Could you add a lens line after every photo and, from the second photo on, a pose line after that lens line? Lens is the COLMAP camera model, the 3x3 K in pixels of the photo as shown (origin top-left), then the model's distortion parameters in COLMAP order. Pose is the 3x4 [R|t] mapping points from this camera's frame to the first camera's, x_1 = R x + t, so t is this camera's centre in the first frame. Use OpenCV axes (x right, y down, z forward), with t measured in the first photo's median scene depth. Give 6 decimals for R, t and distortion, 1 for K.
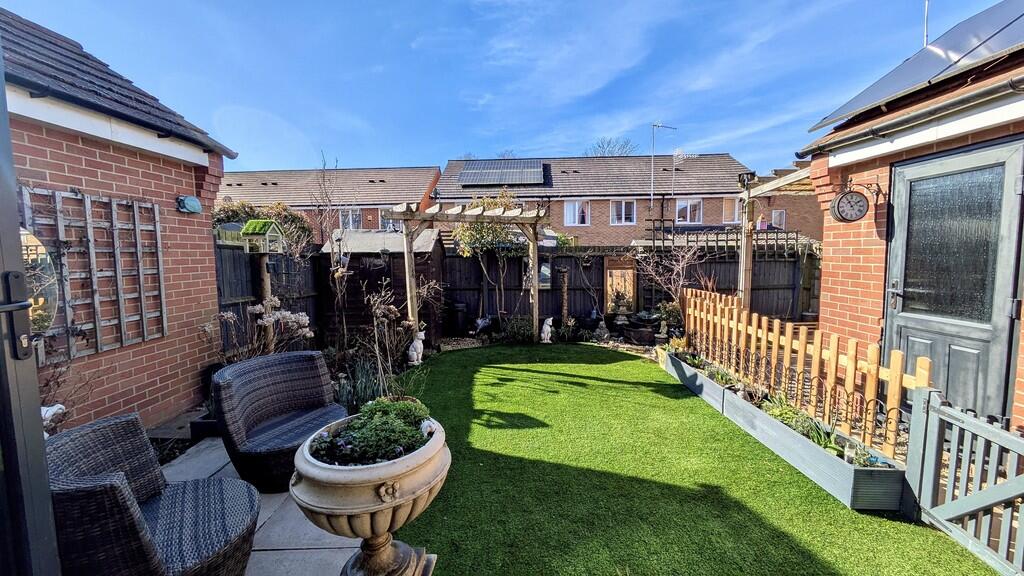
lens RADIAL K [[398.5, 0, 513.7], [0, 398.5, 285.6], [0, 0, 1]] dist [-0.008142, 0.003940]
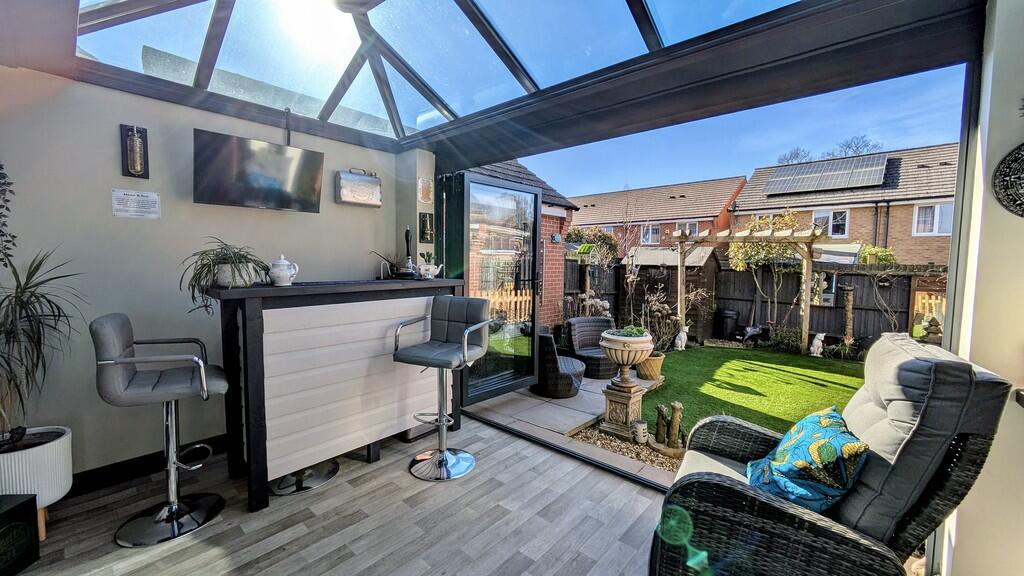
lens RADIAL K [[398.5, 0, 513.7], [0, 398.5, 285.6], [0, 0, 1]] dist [-0.008142, 0.003940]
pose [[0.750788, 0.062115, -0.657616, 0.188115], [-0.077720, 0.996960, 0.005436, 0.017459], [0.655955, 0.047029, 0.753334, -0.355954]]
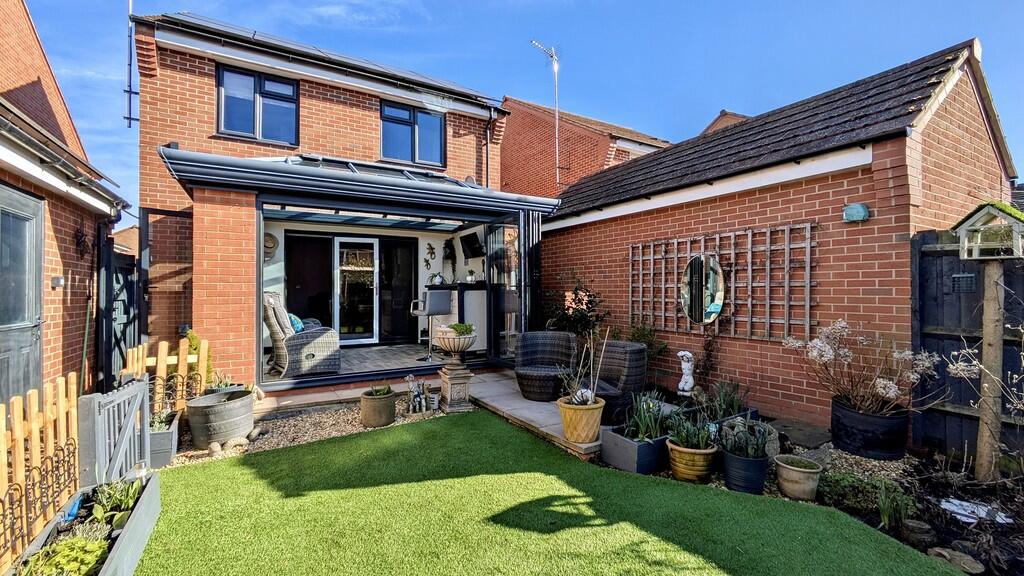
lens RADIAL K [[398.5, 0, 513.7], [0, 398.5, 285.6], [0, 0, 1]] dist [-0.008142, 0.003940]
pose [[-0.839141, 0.019269, -0.543573, 0.242625], [-0.028994, 0.996367, 0.080080, -0.060912], [0.543141, 0.082958, -0.835533, 0.914390]]
